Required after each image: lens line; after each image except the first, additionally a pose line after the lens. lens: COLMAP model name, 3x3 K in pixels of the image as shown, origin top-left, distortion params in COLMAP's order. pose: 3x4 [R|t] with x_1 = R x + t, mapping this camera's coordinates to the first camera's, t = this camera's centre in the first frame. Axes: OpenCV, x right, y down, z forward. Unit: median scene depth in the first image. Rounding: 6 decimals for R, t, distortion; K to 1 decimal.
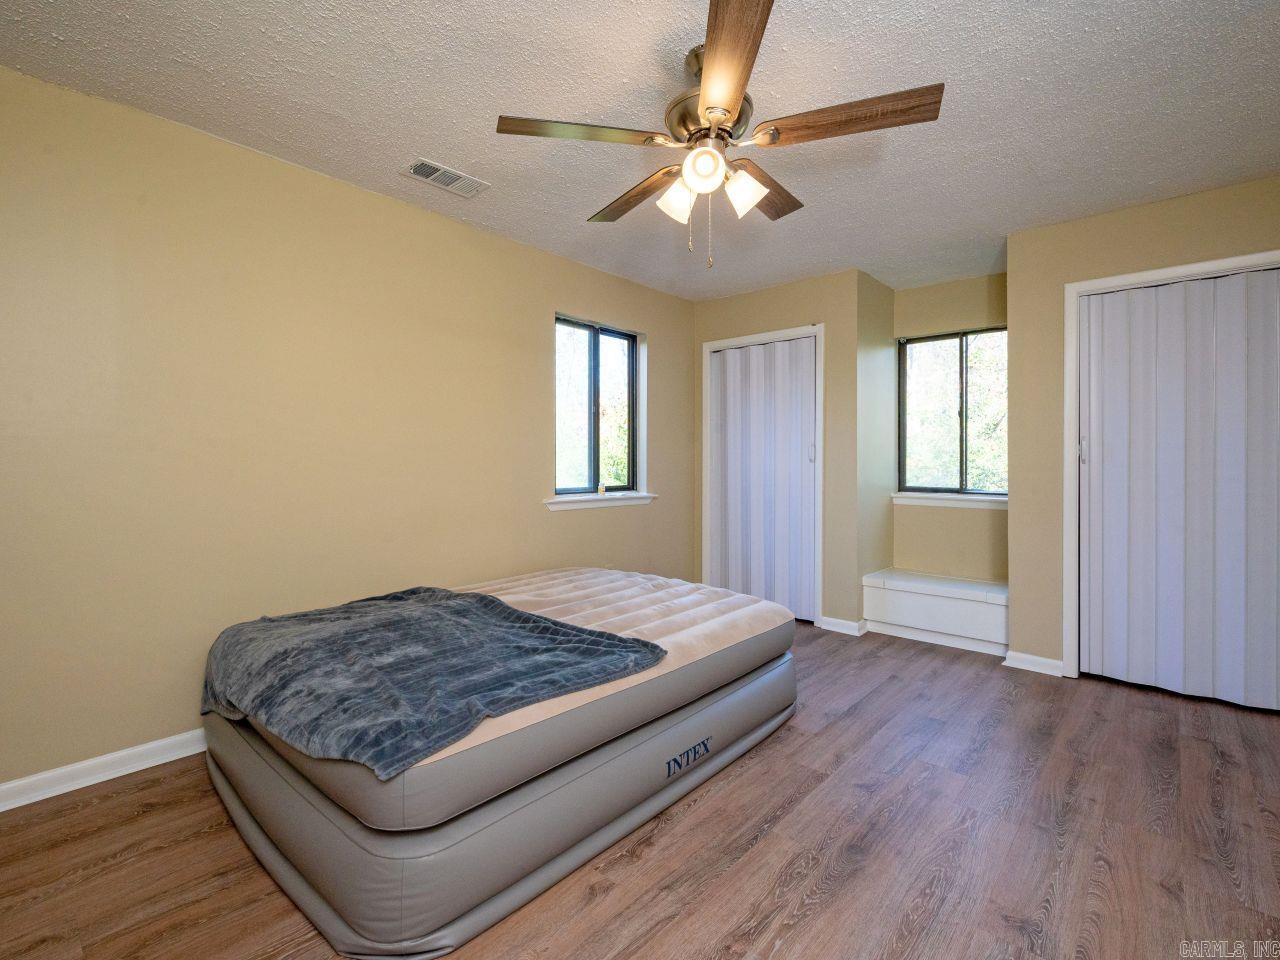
lens RADIAL K [[627.1, 0, 590.4], [0, 627.1, 457.7], [0, 0, 1]] dist [-0.002465, 0.000433]
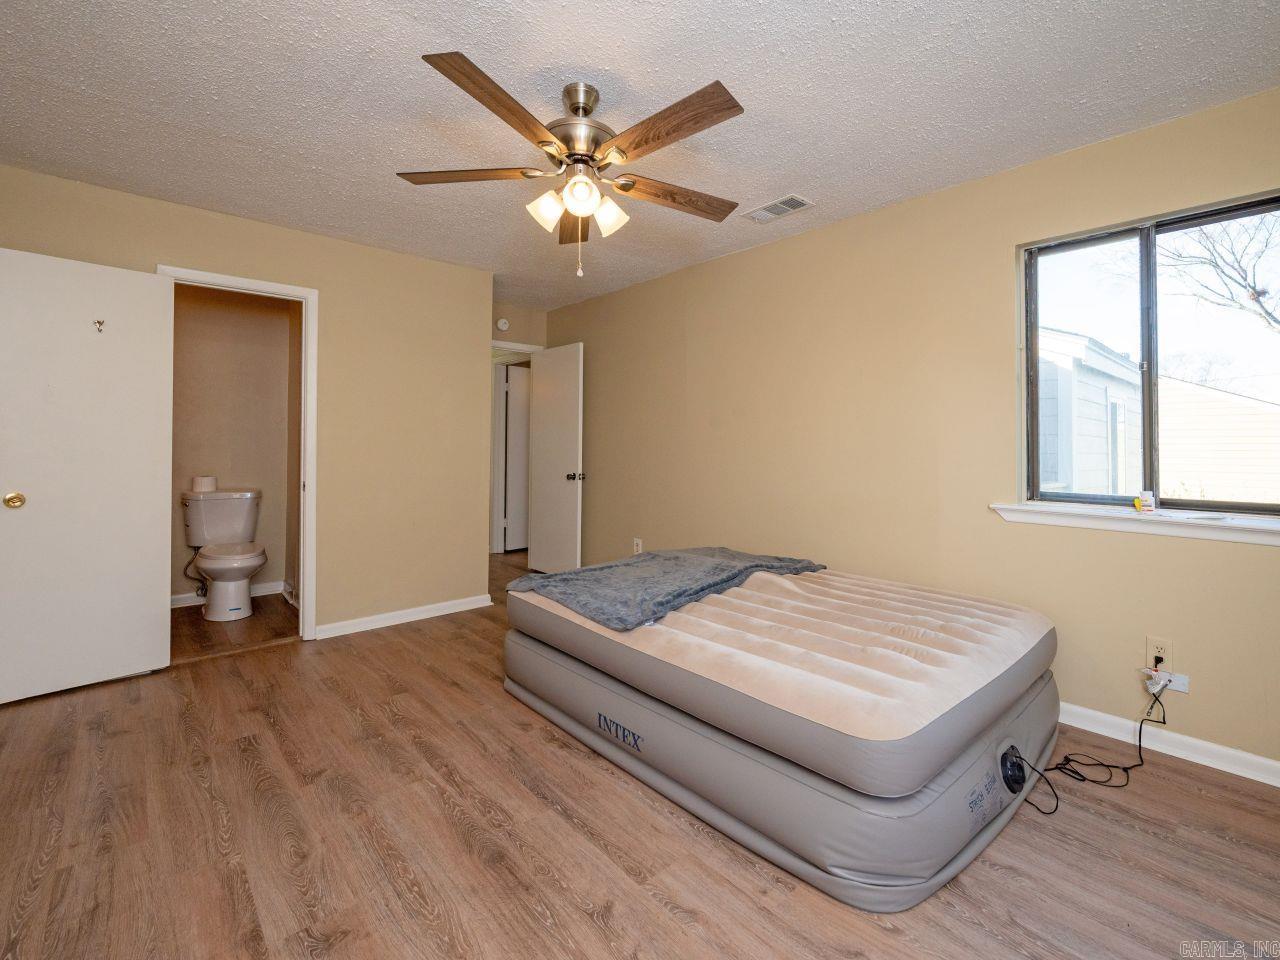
lens RADIAL K [[576.0, 0, 634.3], [0, 576.0, 469.8], [0, 0, 1]] dist [-0.003035, -0.000343]
pose [[-0.096324, 0.044244, -0.994366, 1.185354], [-0.013061, 0.998869, 0.045709, 0.013157], [0.995264, 0.017390, -0.095637, 1.236369]]
